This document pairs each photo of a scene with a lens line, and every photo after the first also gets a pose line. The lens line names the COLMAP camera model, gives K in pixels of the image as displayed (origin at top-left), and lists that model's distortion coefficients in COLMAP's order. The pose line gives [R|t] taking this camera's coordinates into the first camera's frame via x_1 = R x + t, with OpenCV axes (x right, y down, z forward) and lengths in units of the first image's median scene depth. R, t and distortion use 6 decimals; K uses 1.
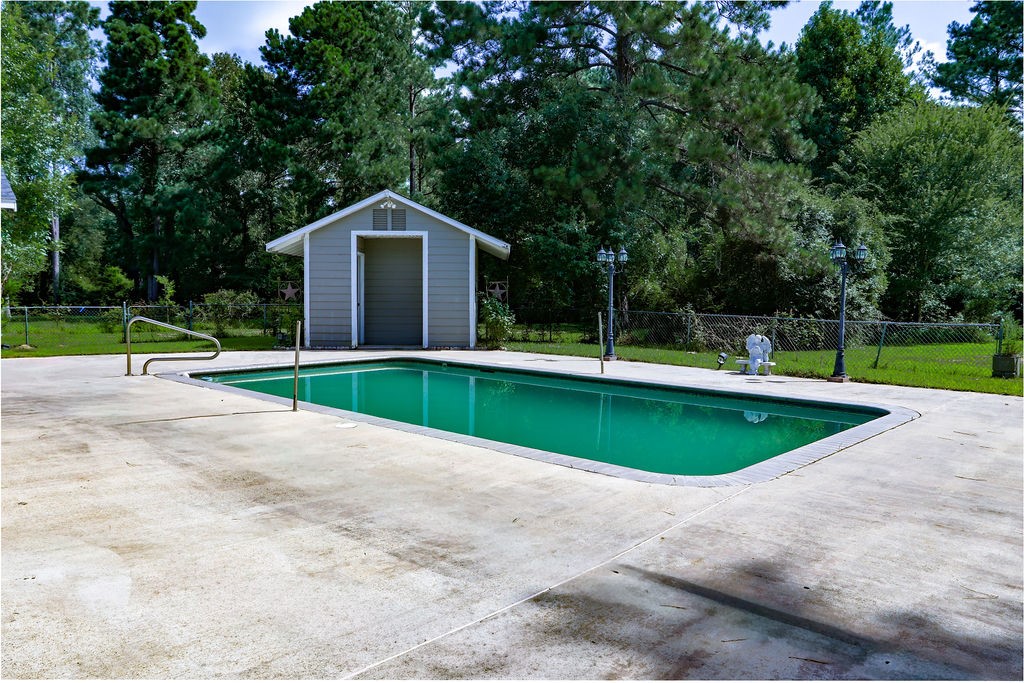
lens RADIAL K [[760.2, 0, 512.0], [0, 760.2, 341.5], [0, 0, 1]] dist [-0.058519, 0.003784]
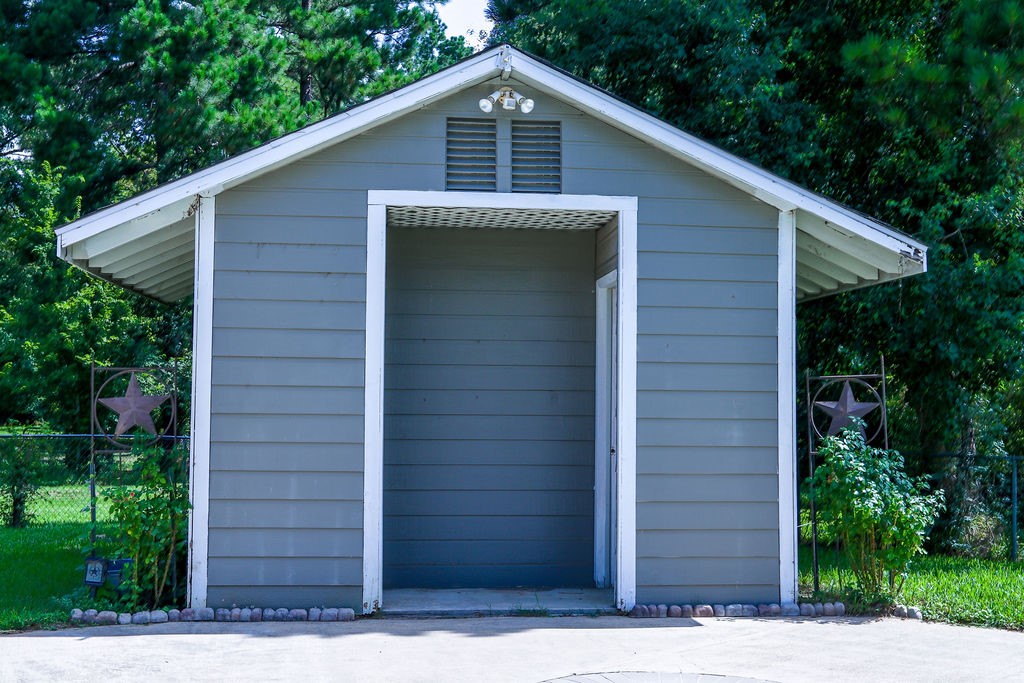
lens RADIAL K [[1380.2, 0, 512.0], [0, 1380.2, 341.5], [0, 0, 1]] dist [-0.004696, 0.015725]
pose [[0.997115, 0.006518, 0.075630, -0.196705], [0.001574, 0.994318, -0.106442, -0.035746], [-0.075894, 0.106254, 0.991438, 0.491971]]
